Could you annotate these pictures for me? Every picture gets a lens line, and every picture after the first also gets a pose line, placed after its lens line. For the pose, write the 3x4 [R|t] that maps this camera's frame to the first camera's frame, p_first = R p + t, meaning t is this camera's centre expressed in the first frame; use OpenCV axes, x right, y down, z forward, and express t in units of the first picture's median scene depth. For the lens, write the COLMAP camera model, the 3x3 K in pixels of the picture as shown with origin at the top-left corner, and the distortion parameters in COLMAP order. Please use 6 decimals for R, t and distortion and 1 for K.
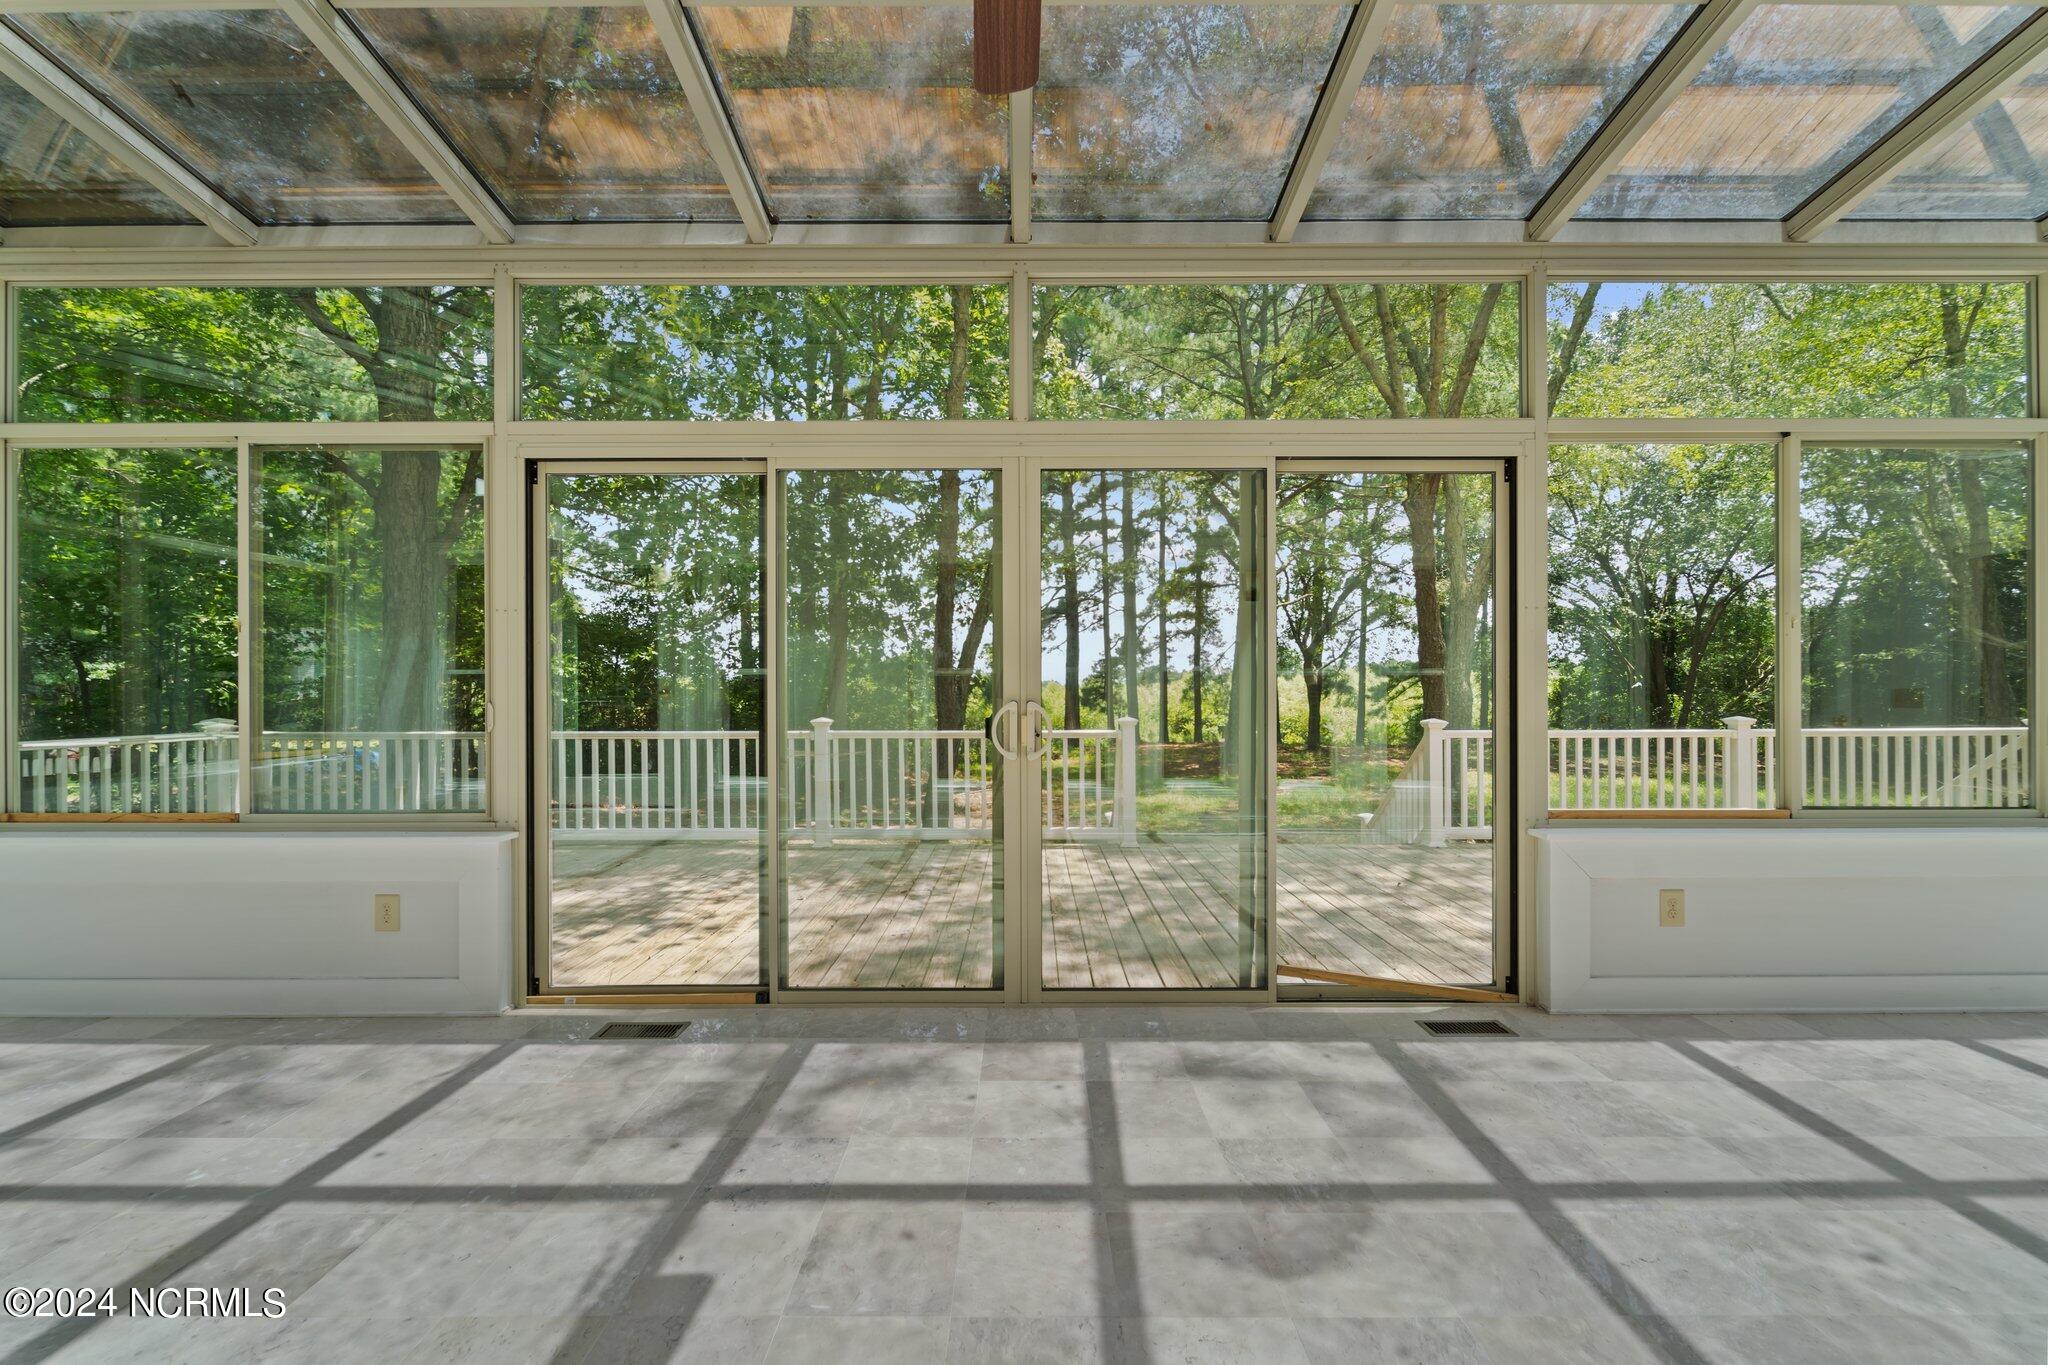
lens RADIAL K [[899.2, 0, 1035.8], [0, 899.2, 688.1], [0, 0, 1]] dist [-0.012145, -0.000097]
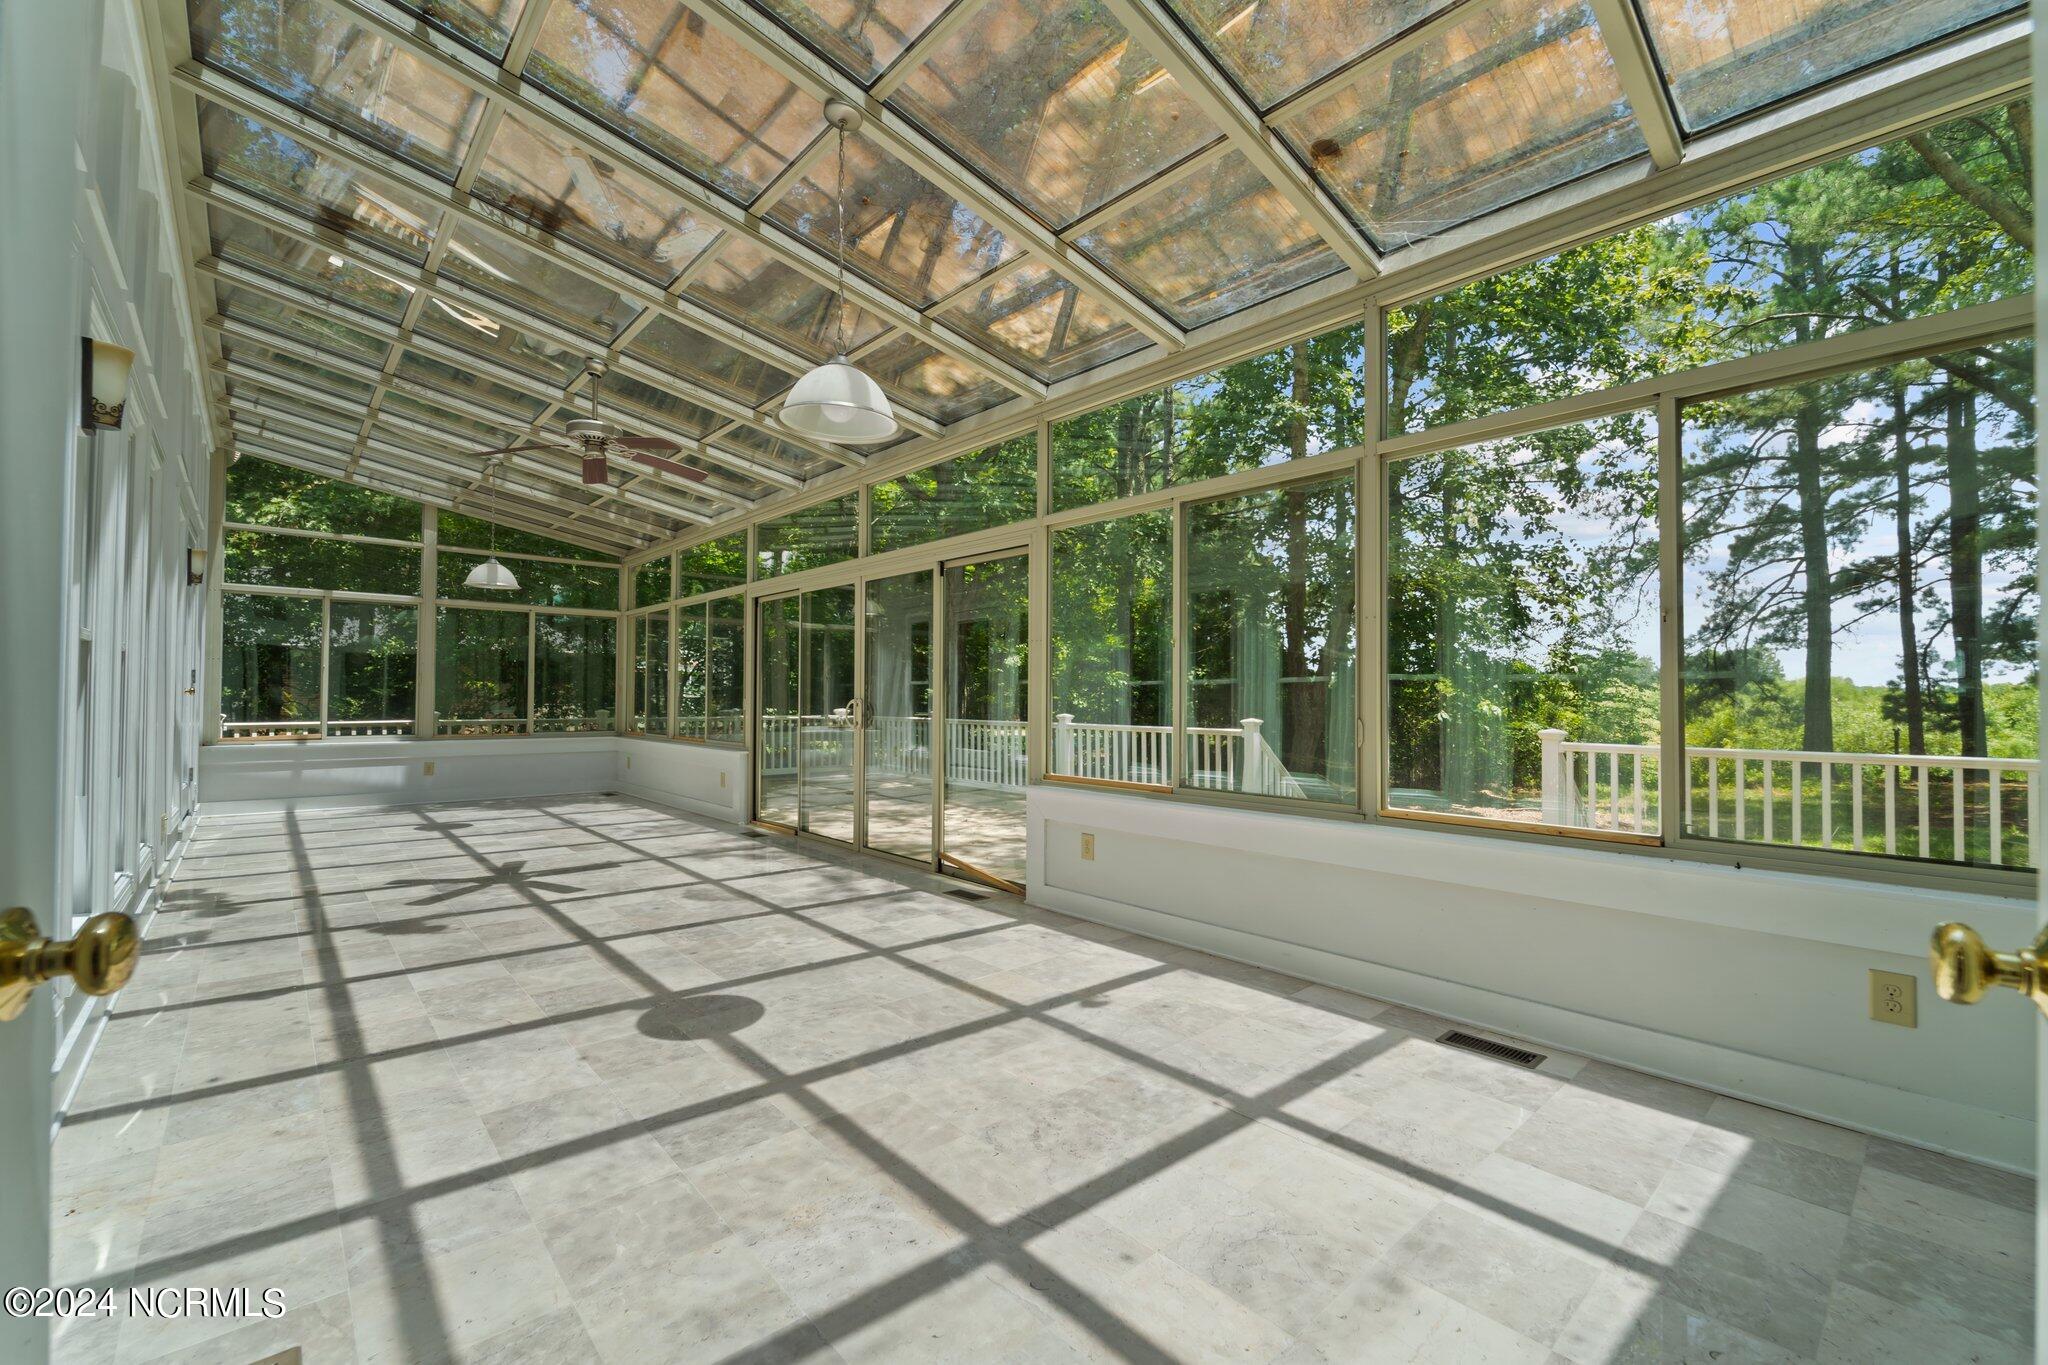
lens RADIAL K [[839.3, 0, 1028.8], [0, 839.3, 692.7], [0, 0, 1]] dist [0.001070, -0.001634]
pose [[0.688679, 0.006241, -0.725039, 1.548766], [-0.008270, 0.999966, 0.000752, -0.006302], [0.725019, 0.005478, 0.688707, -0.013729]]
